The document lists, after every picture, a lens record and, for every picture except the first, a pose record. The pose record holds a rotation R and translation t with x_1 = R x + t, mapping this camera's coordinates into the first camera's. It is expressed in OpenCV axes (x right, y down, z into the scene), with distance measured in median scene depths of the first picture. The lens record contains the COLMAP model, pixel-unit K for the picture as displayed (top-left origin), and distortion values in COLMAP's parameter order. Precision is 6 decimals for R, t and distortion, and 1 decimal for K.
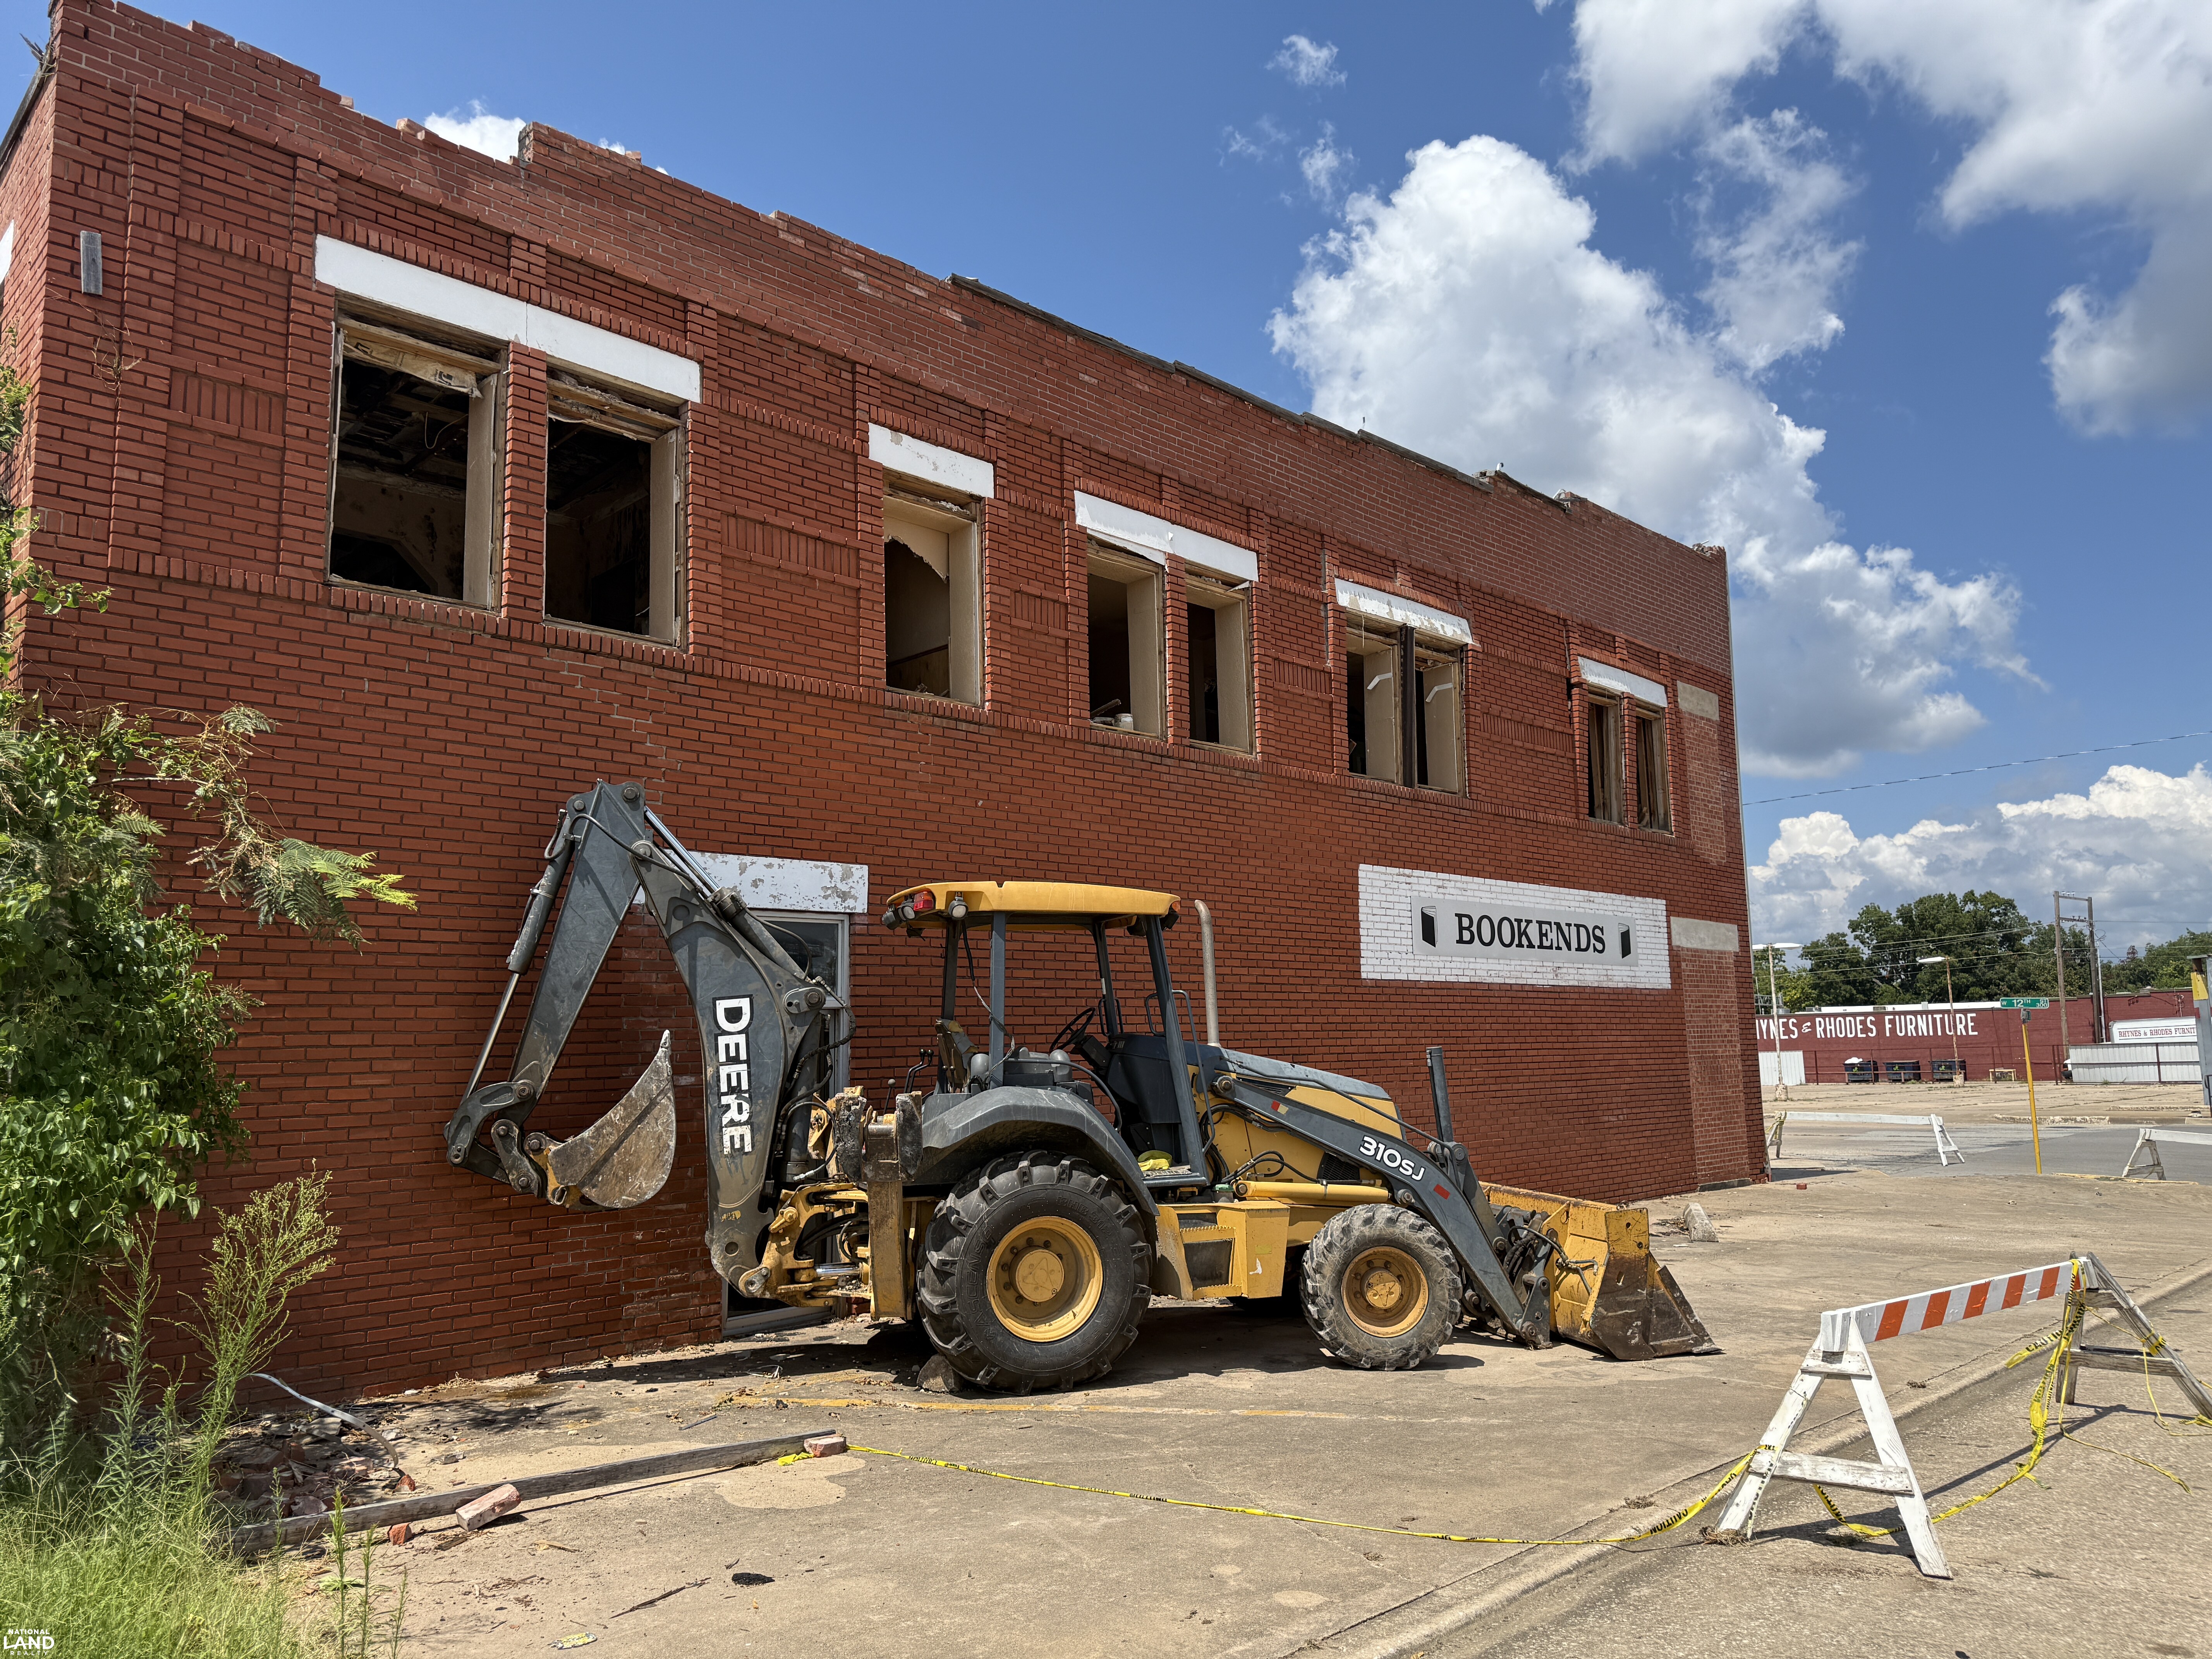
lens RADIAL K [[1552.2, 0, 1110.0], [0, 1552.2, 843.7], [0, 0, 1]] dist [0.098525, -0.125083]
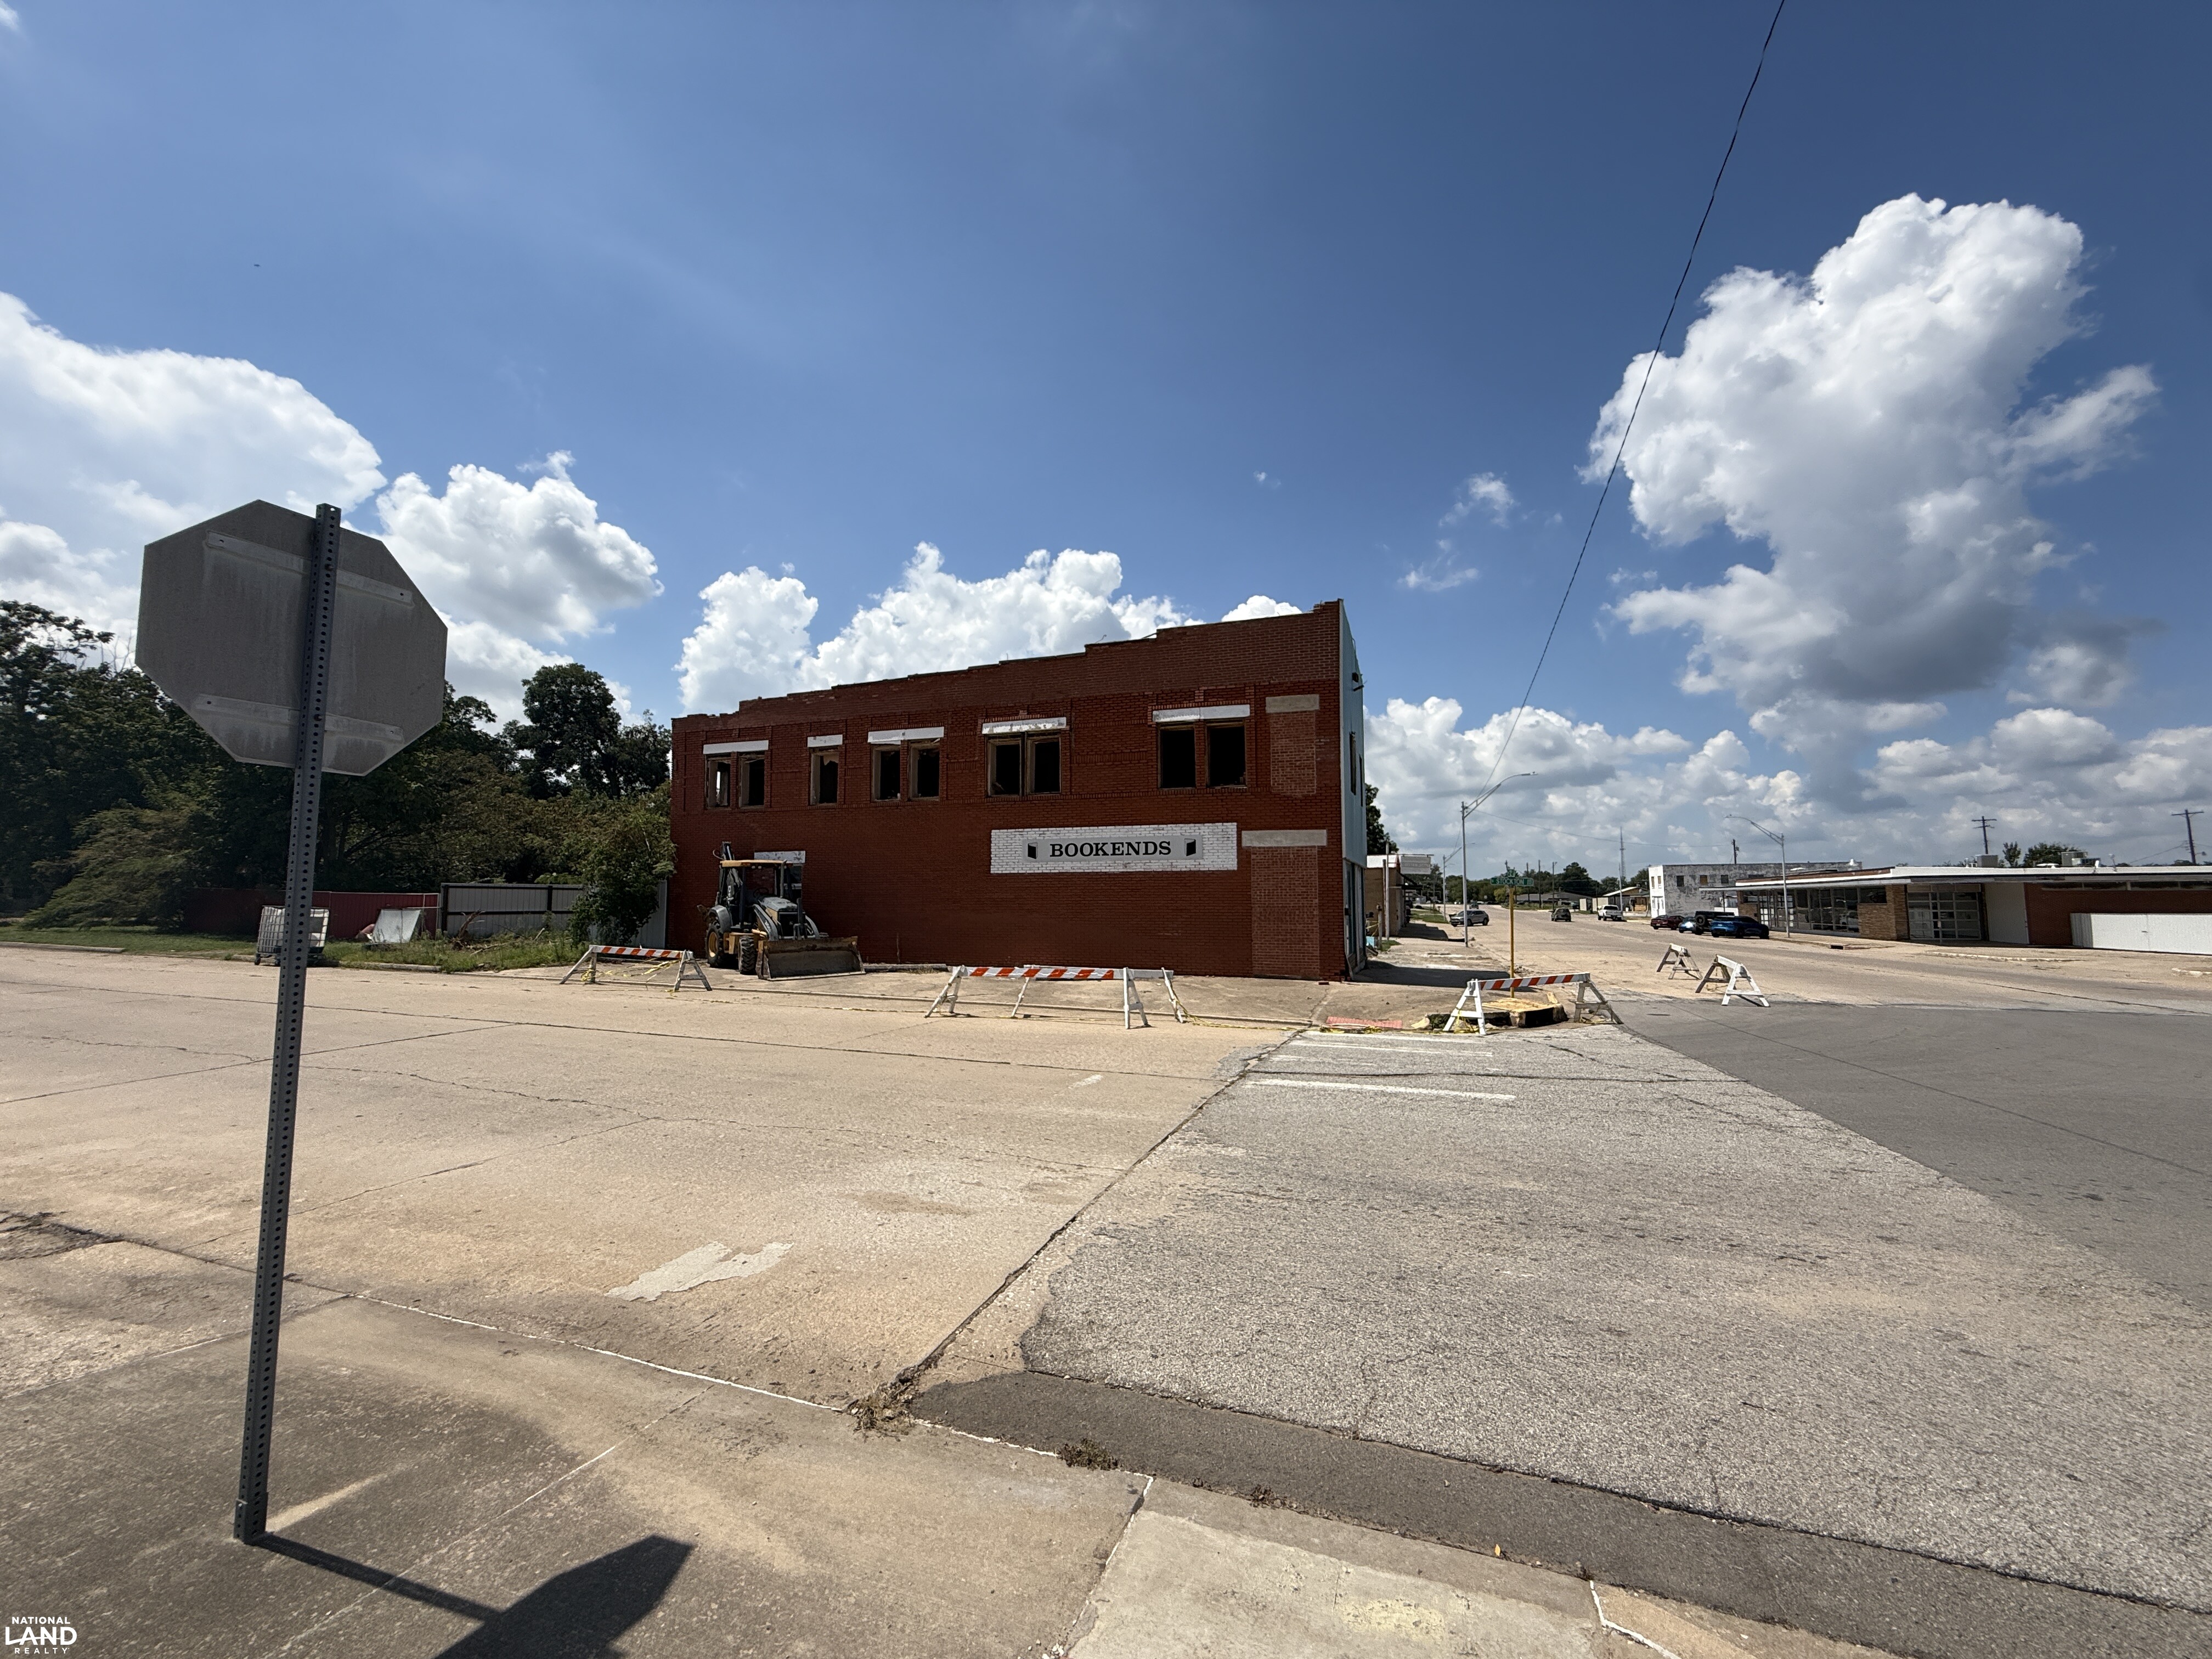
lens RADIAL K [[886.4, 0, 1103.7], [0, 886.4, 831.4], [0, 0, 1]] dist [-0.004974, -0.000238]
pose [[0.417080, -0.050672, -0.907456, 1.704275], [0.112236, 0.993674, -0.003901, 0.044452], [0.901913, -0.100222, 0.420128, 0.563385]]
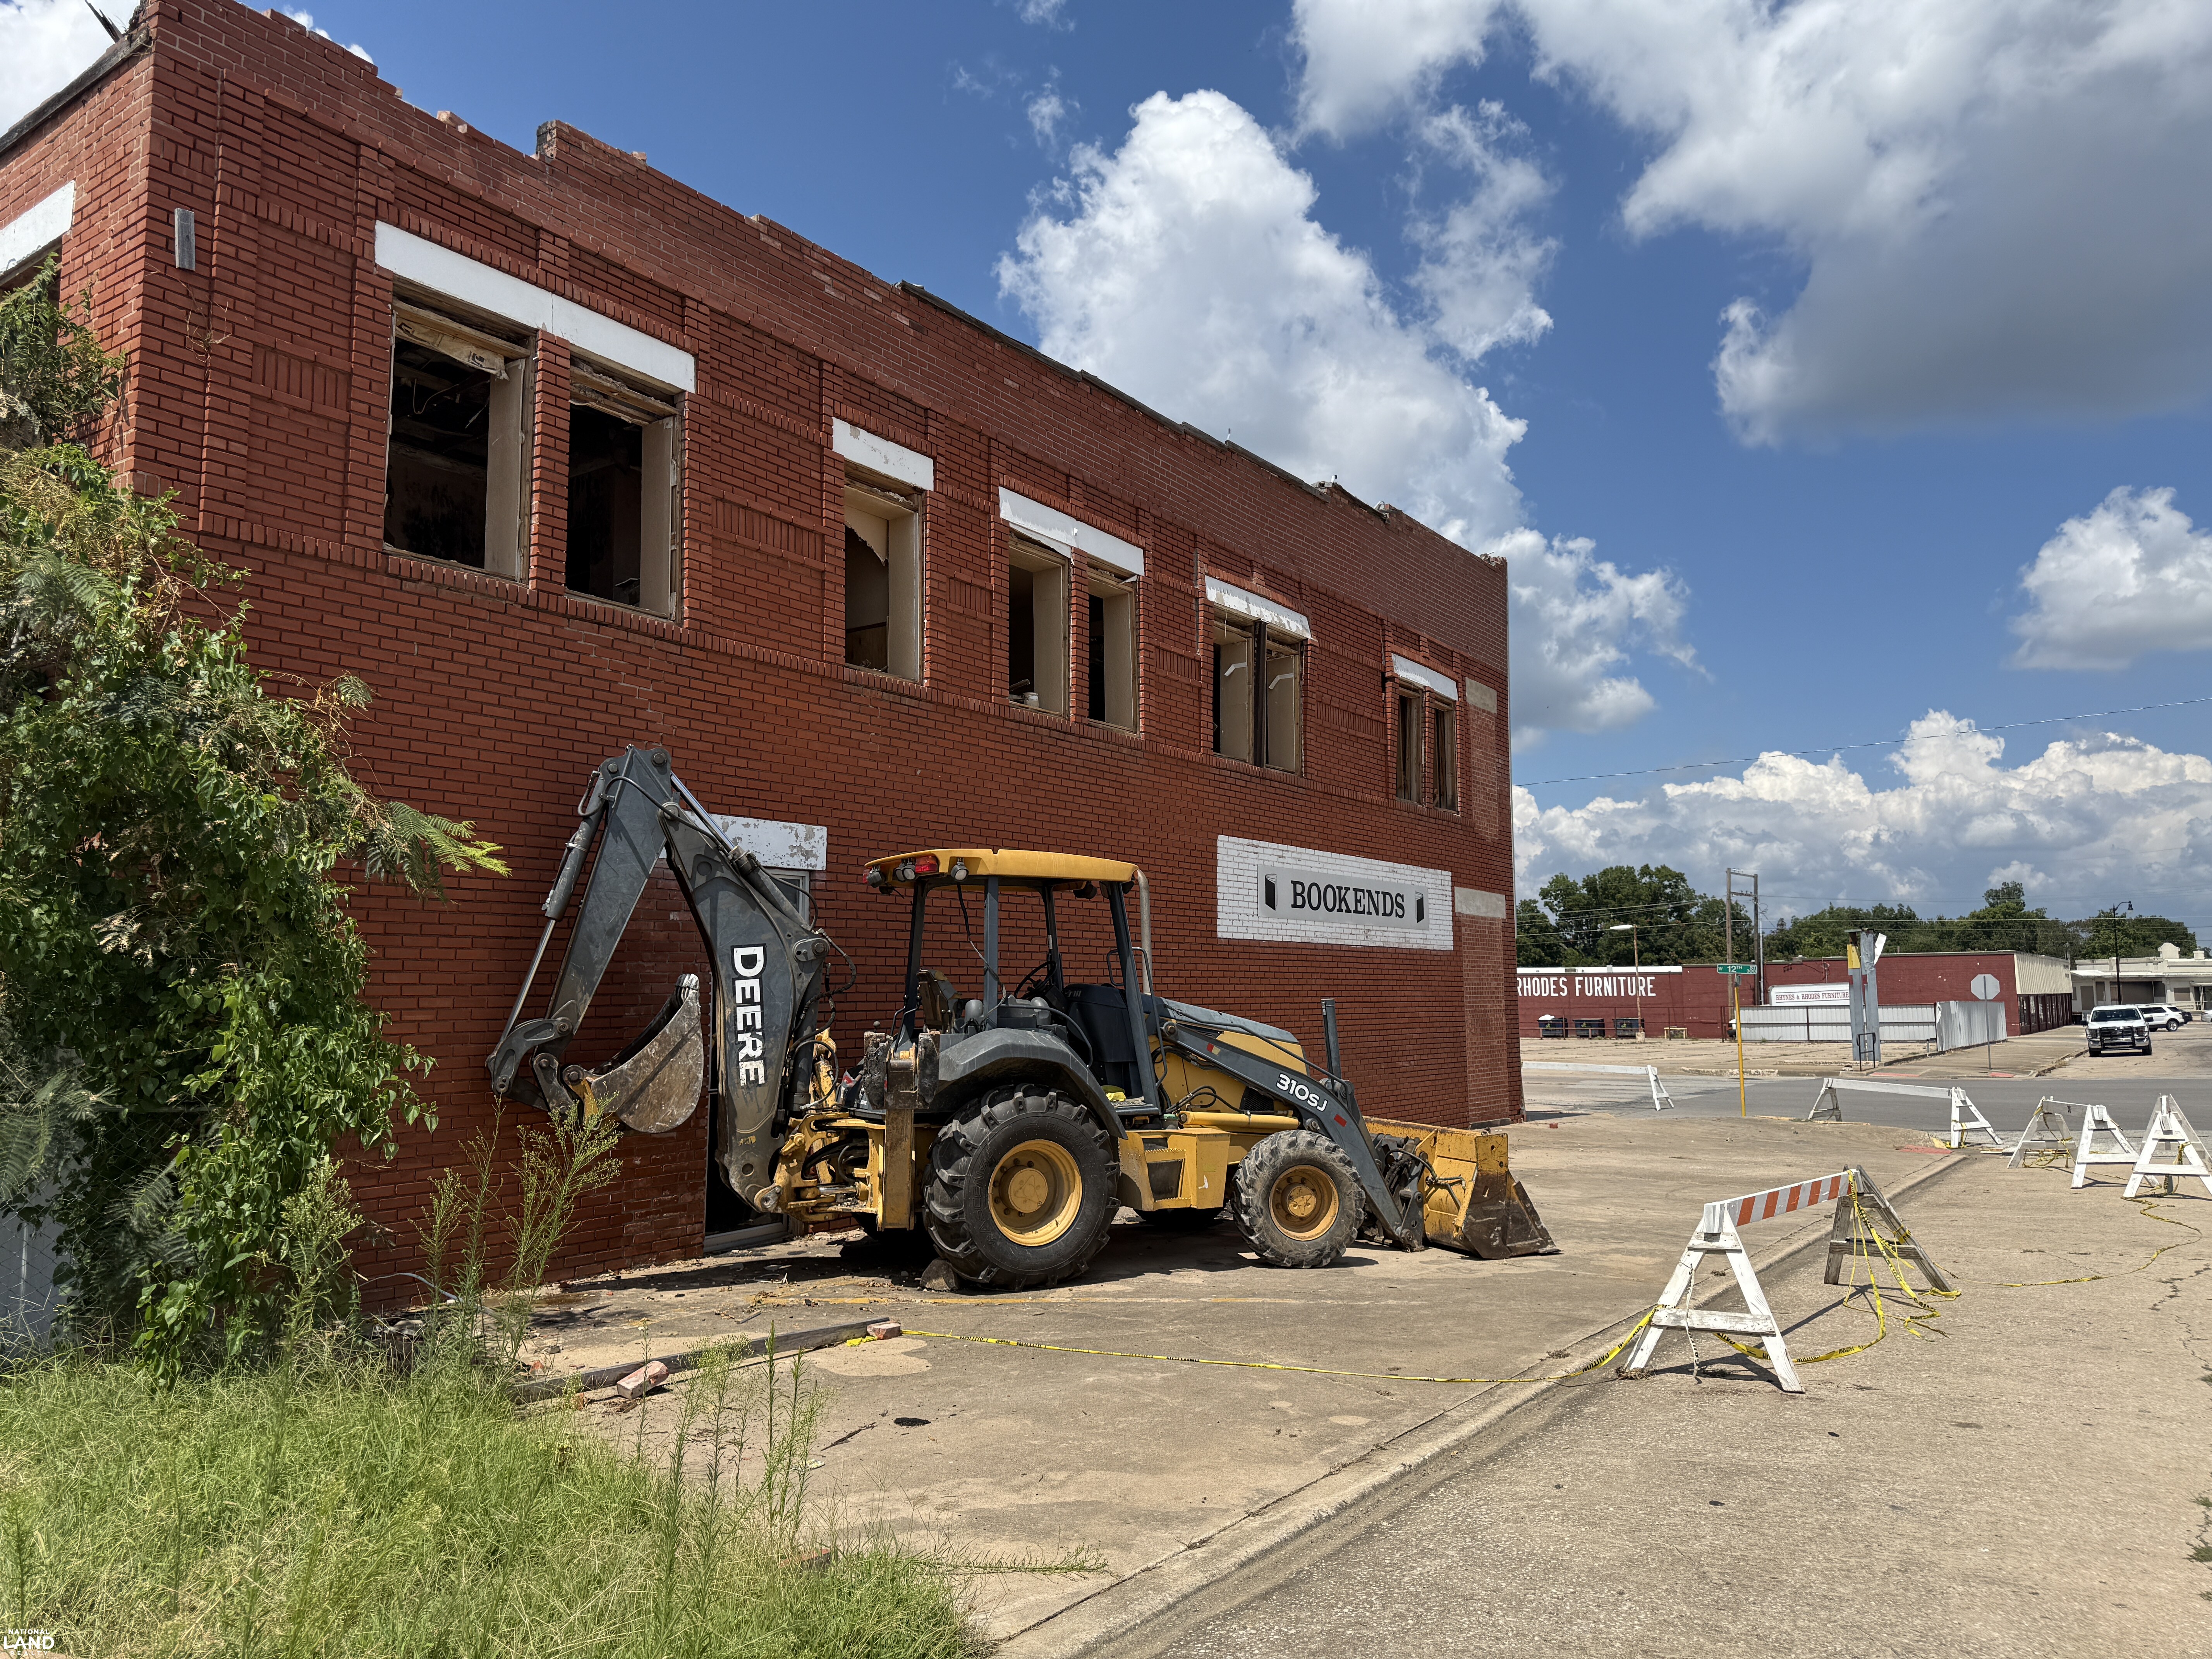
lens RADIAL K [[1552.2, 0, 1101.5], [0, 1552.2, 832.1], [0, 0, 1]] dist [0.098525, -0.125083]
pose [[0.985256, 0.031531, 0.168154, -0.113826], [-0.035375, 0.999176, 0.019913, -0.008322], [-0.167388, -0.025568, 0.985560, -0.082980]]
